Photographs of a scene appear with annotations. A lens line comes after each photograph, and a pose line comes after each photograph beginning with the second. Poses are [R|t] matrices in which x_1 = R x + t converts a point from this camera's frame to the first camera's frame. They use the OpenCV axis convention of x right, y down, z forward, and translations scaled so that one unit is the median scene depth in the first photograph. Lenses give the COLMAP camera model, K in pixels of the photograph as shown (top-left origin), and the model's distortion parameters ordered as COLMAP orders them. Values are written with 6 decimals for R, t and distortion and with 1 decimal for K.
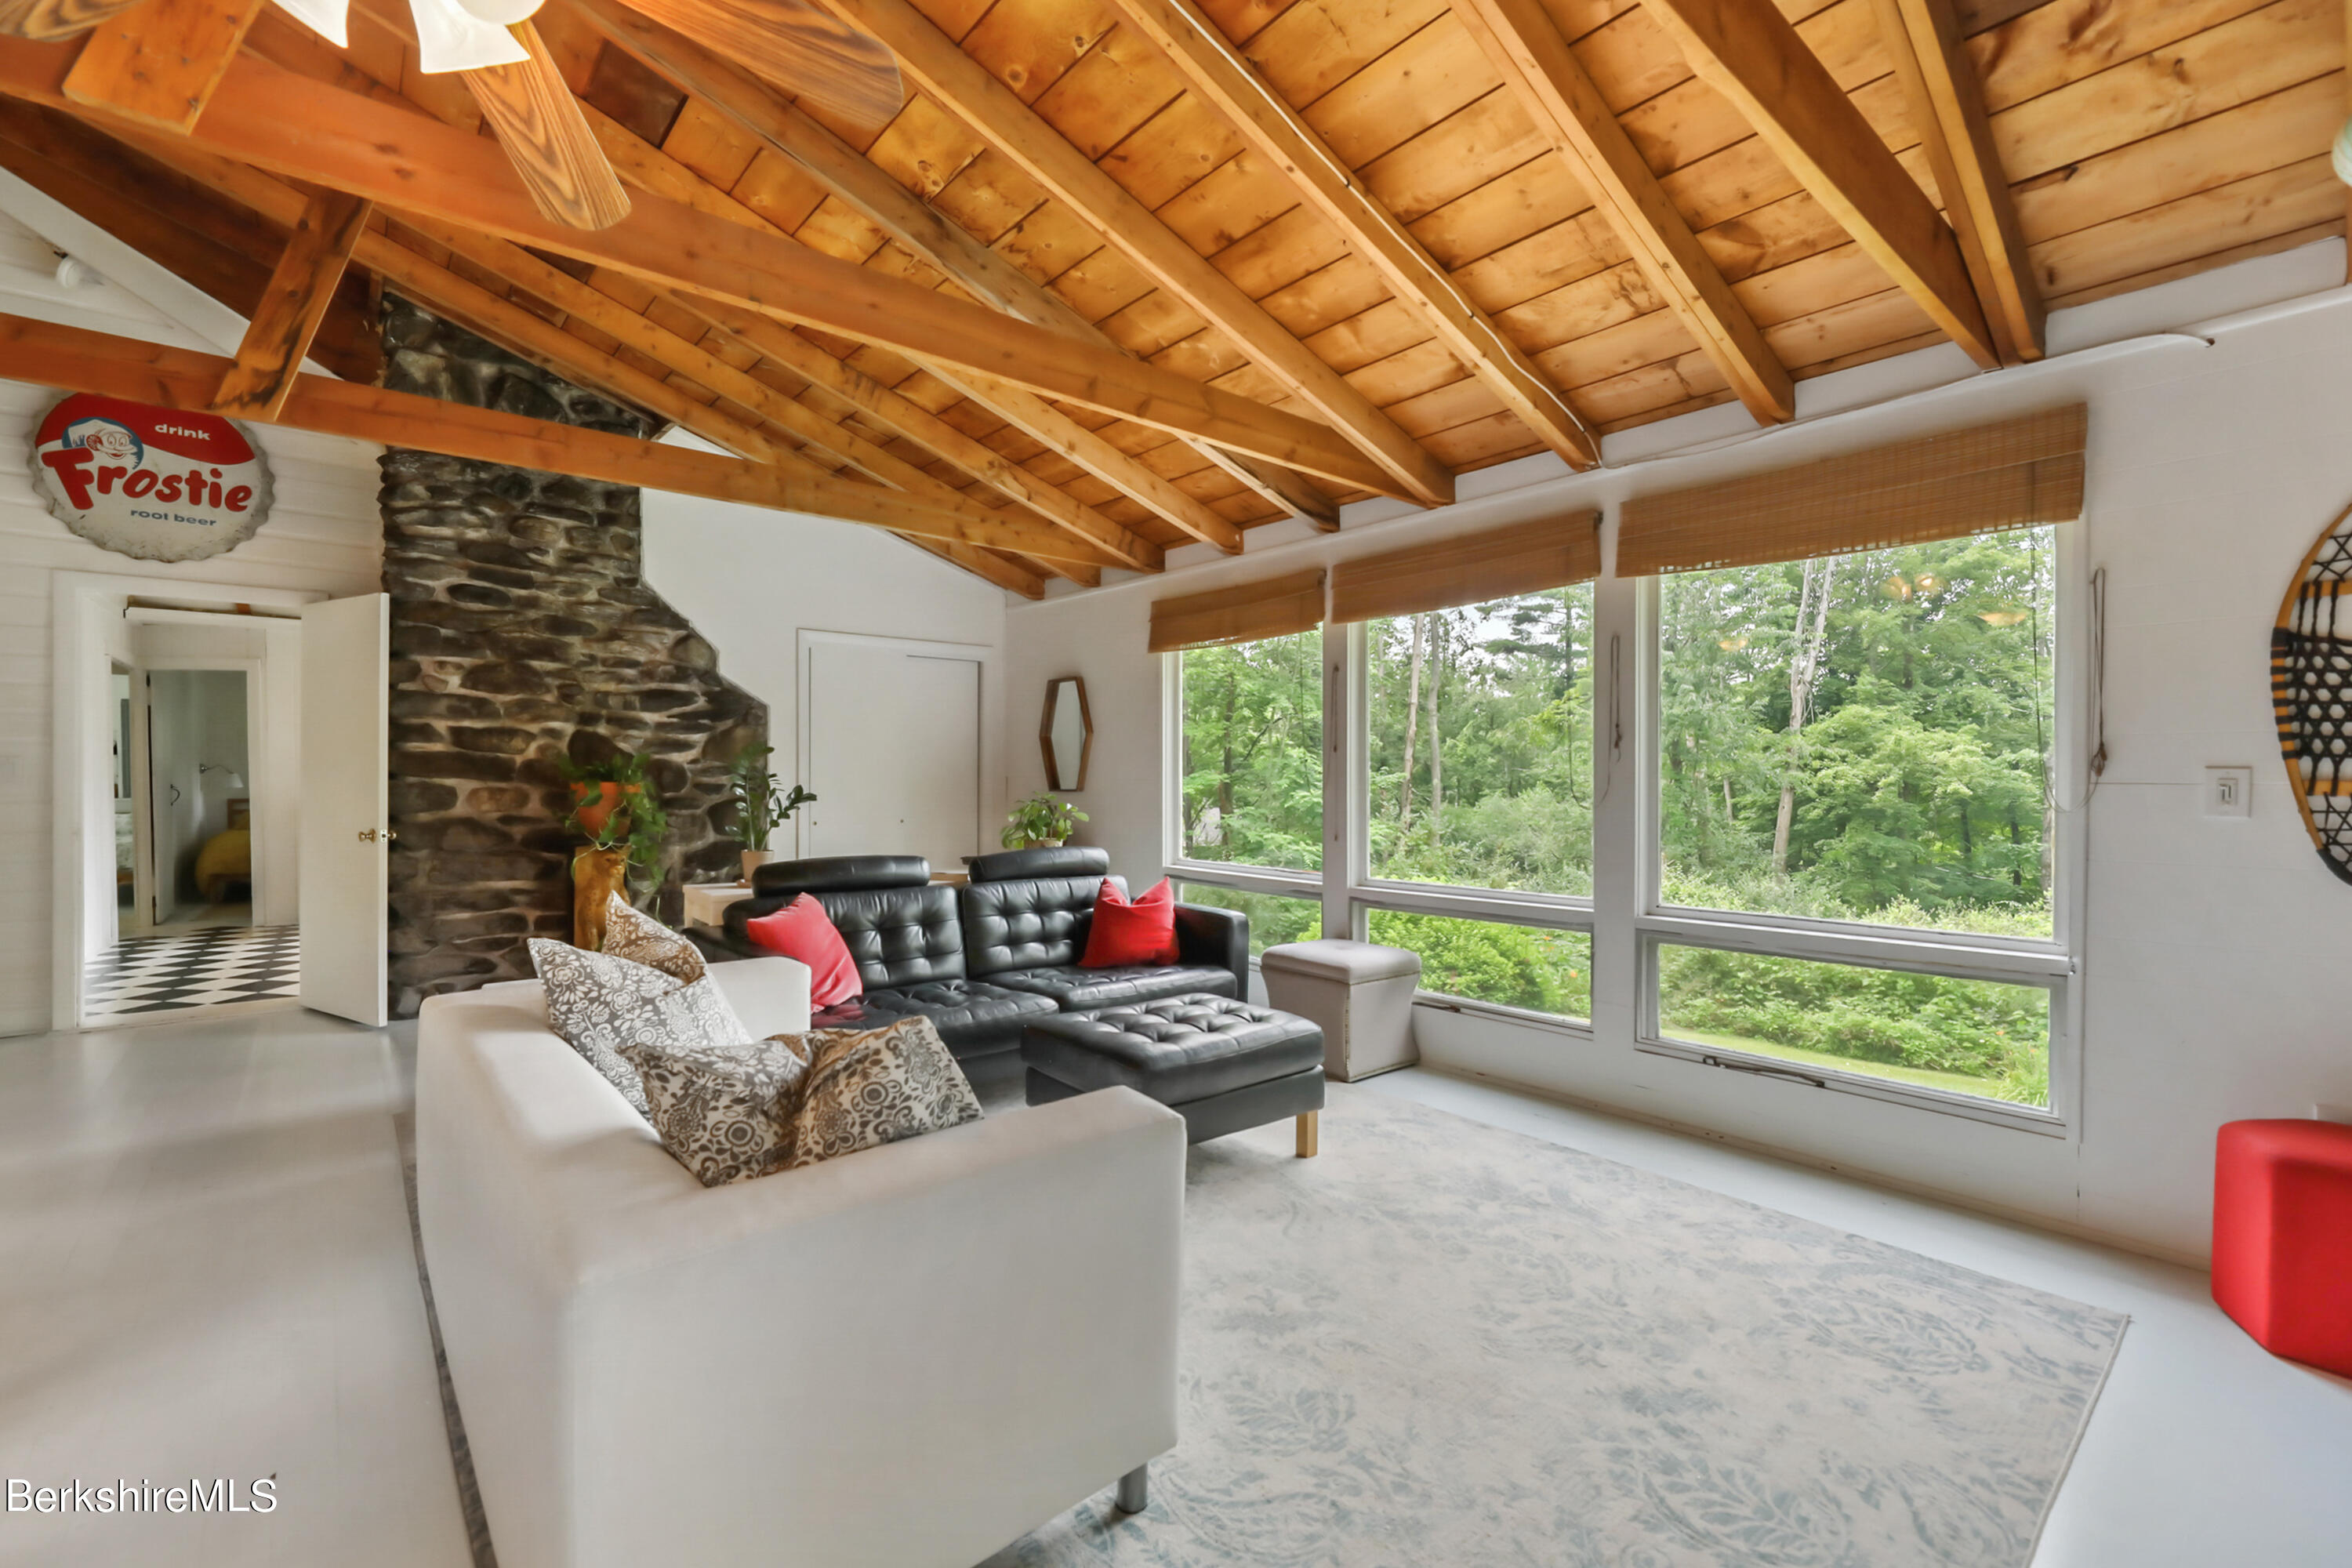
lens RADIAL K [[979.3, 0, 1139.4], [0, 979.3, 784.1], [0, 0, 1]] dist [-0.000414, -0.000657]
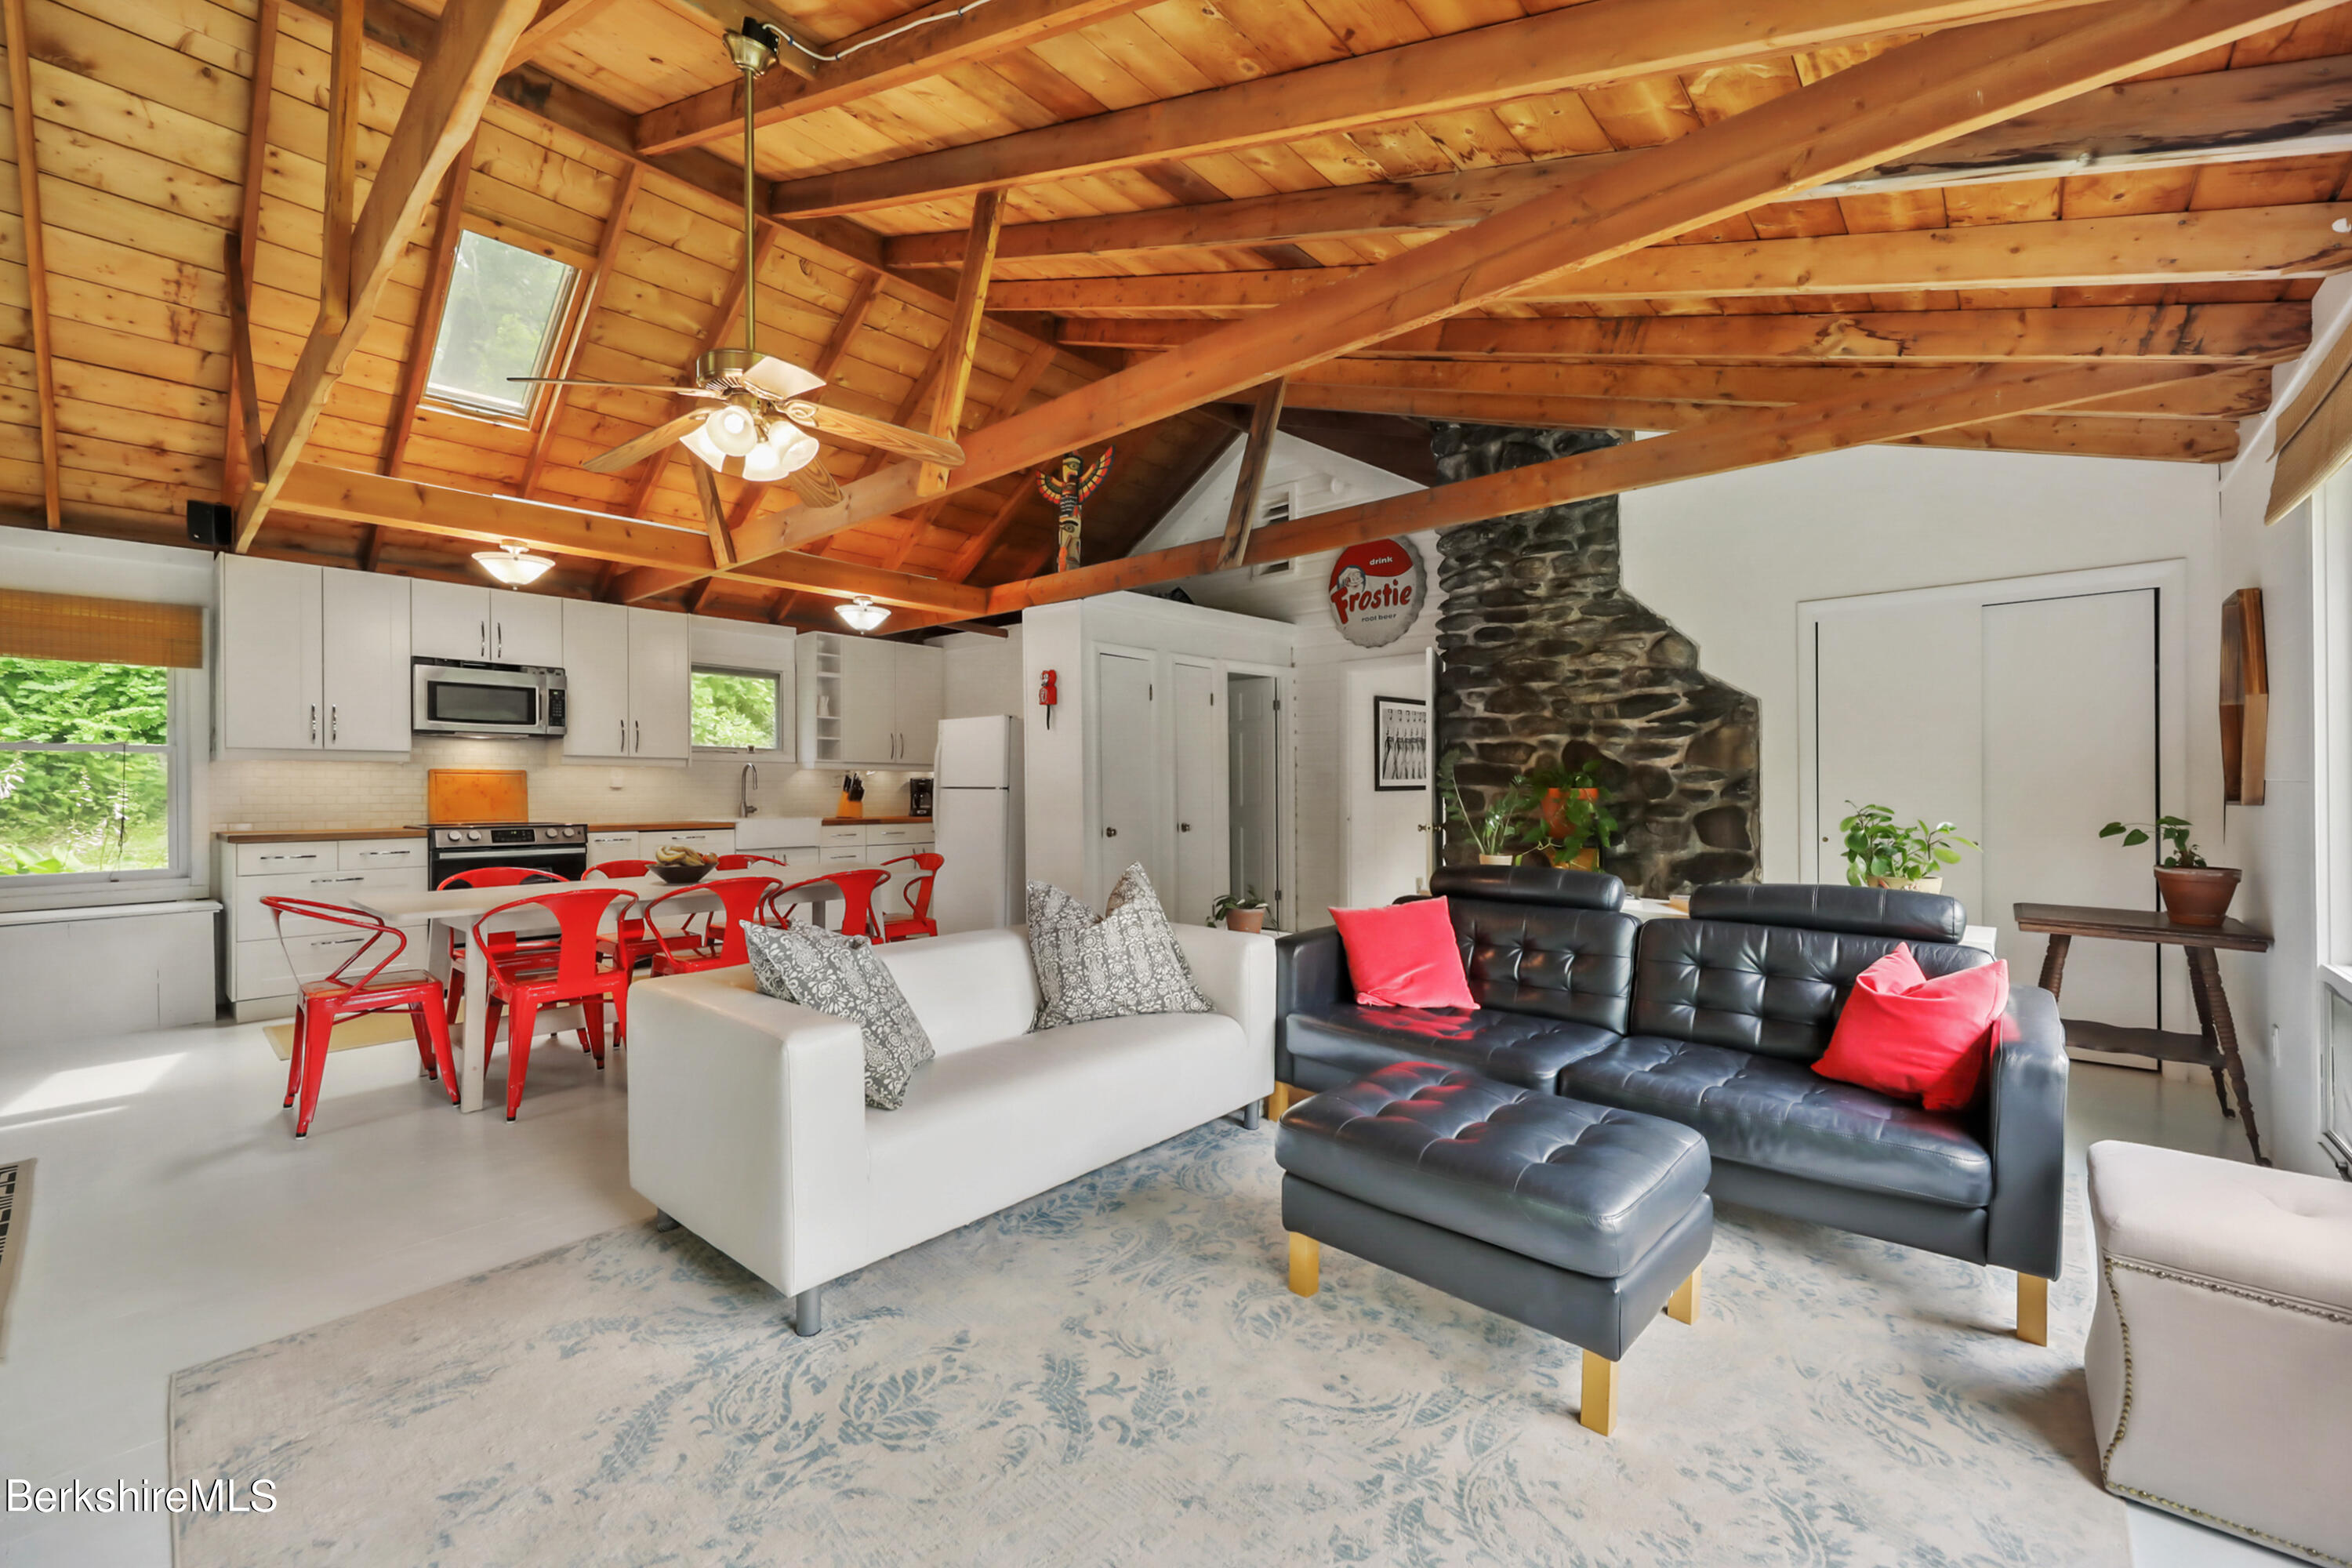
lens RADIAL K [[963.9, 0, 1177.1], [0, 963.9, 790.7], [0, 0, 1]] dist [0.001072, 0.000277]
pose [[0.155729, 0.001252, -0.987799, 0.450406], [-0.003202, 0.999995, 0.000763, 0.001554], [0.987795, 0.003044, 0.155732, 0.428278]]
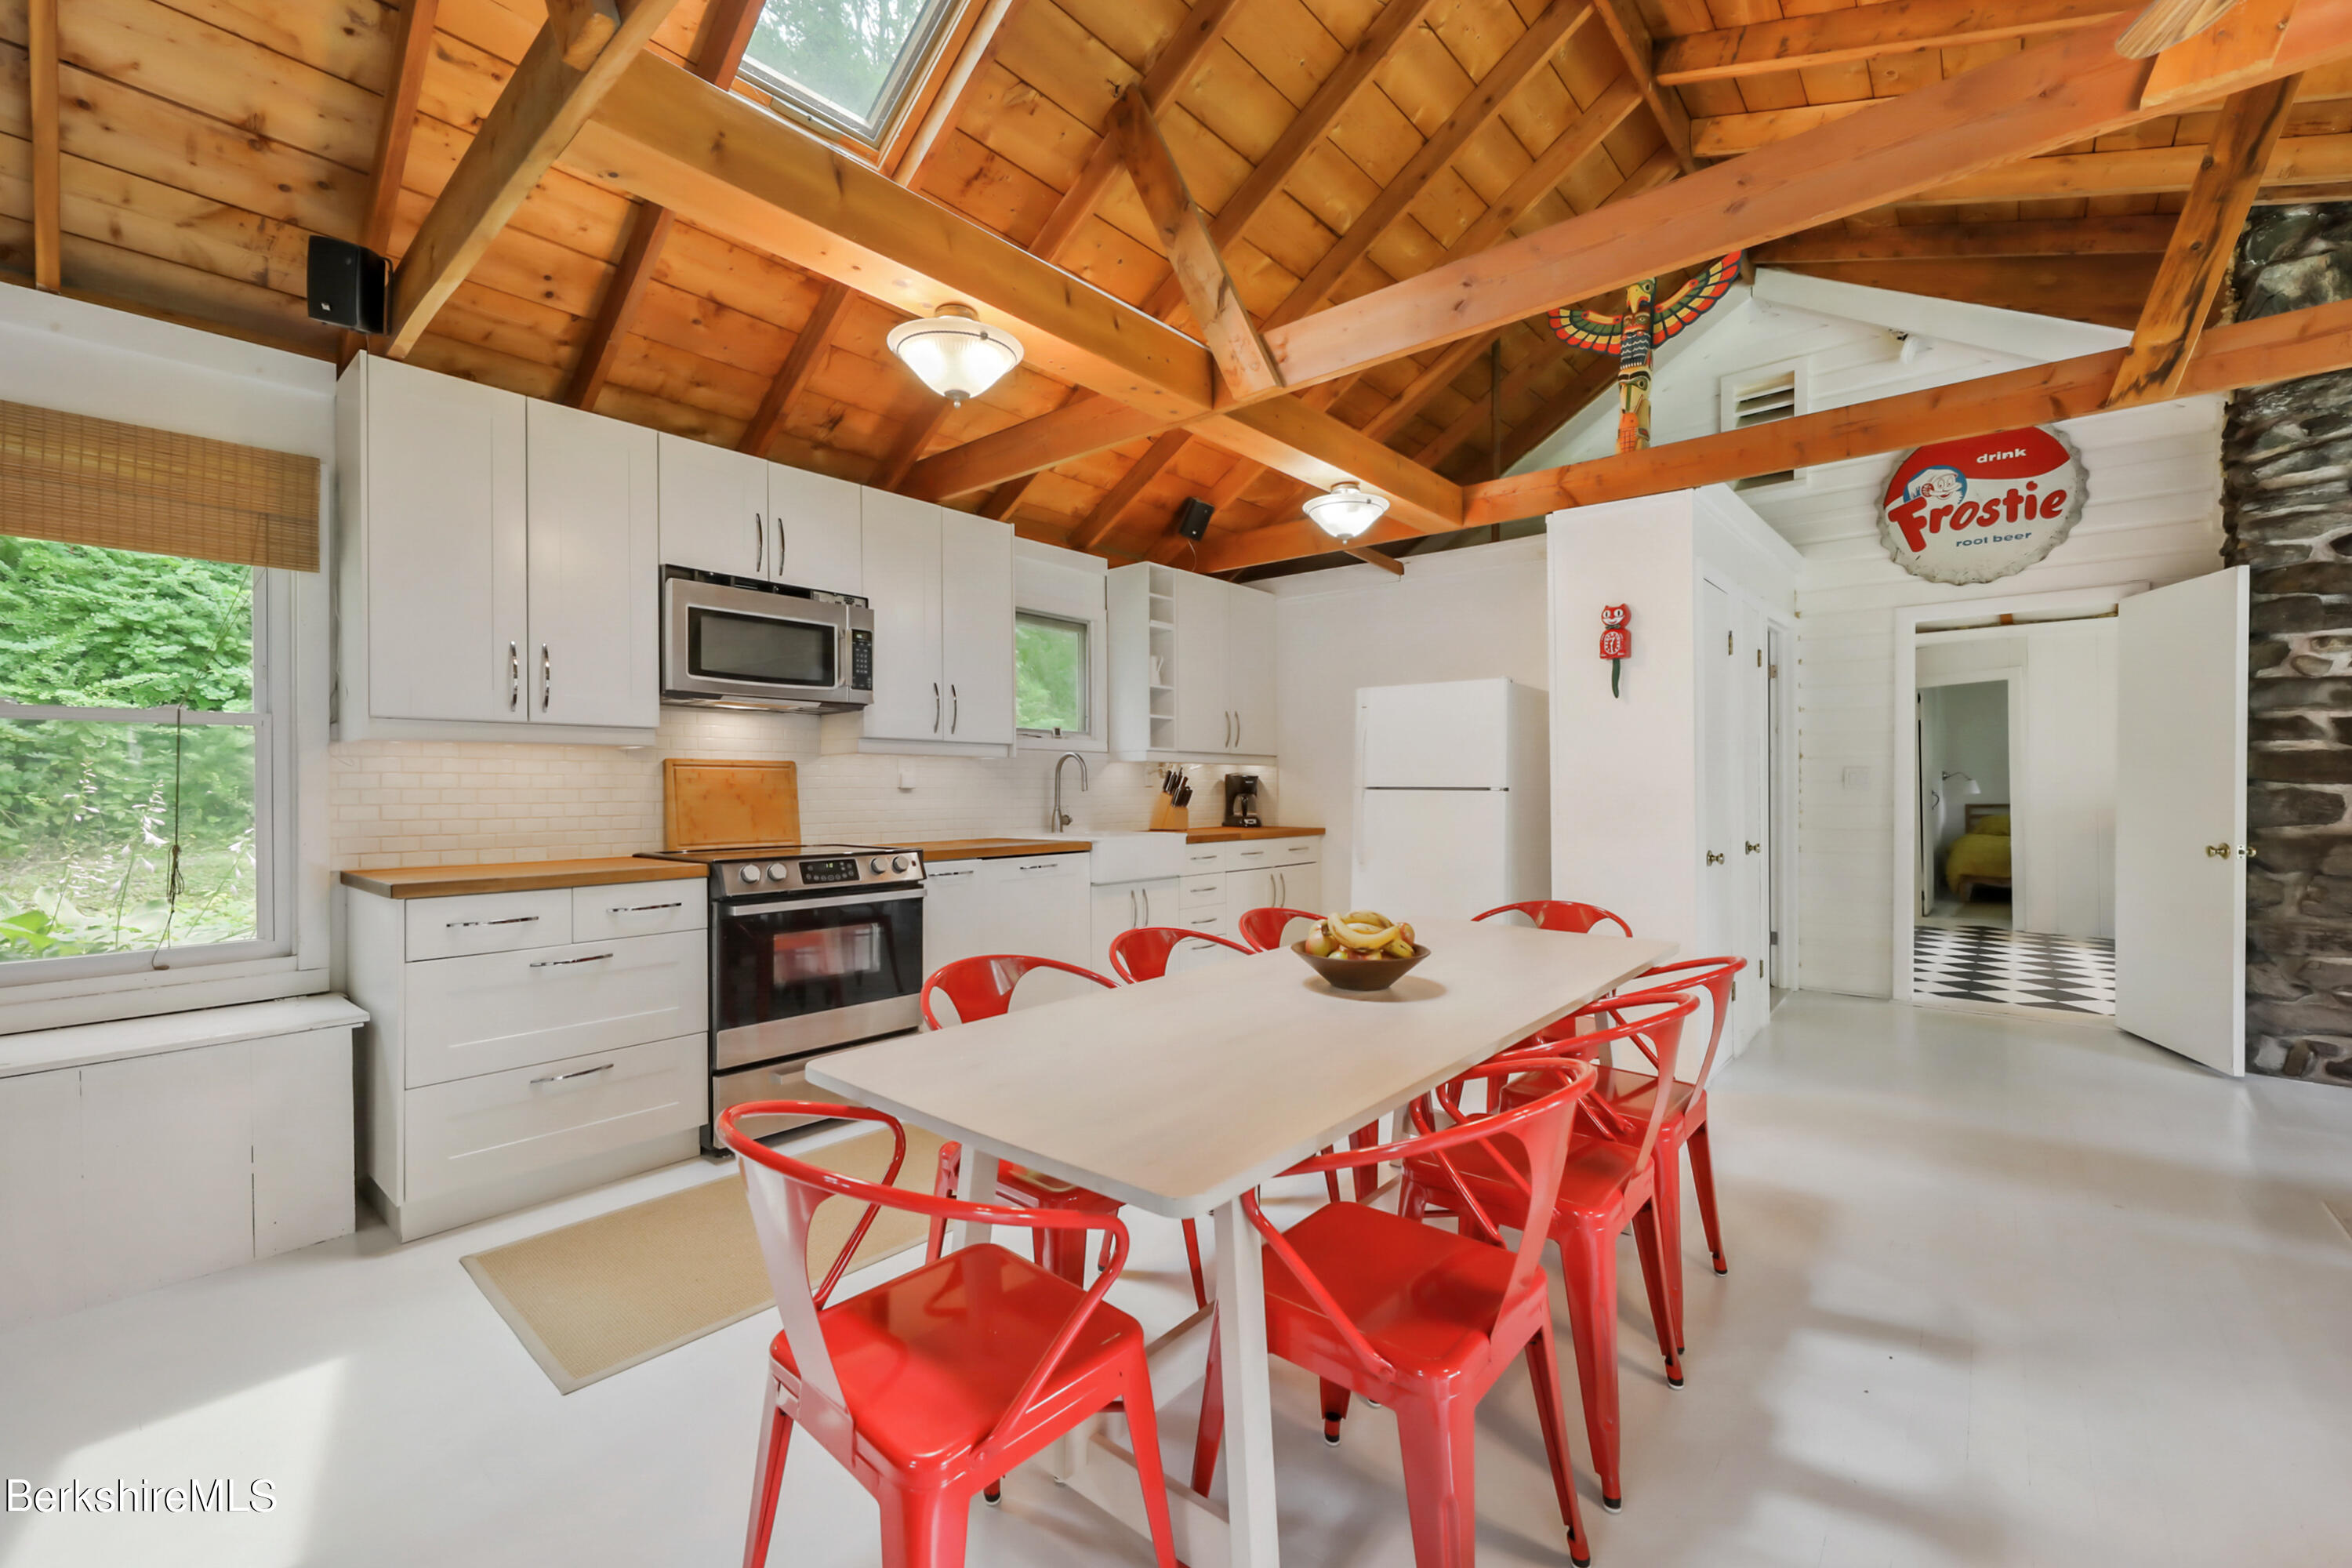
lens RADIAL K [[976.0, 0, 1178.6], [0, 976.0, 787.7], [0, 0, 1]] dist [0.000144, -0.000266]
pose [[0.170066, -0.000033, -0.985433, -0.089877], [-0.002596, 0.999997, -0.000482, -0.000120], [0.985429, 0.002640, 0.170065, -0.047258]]
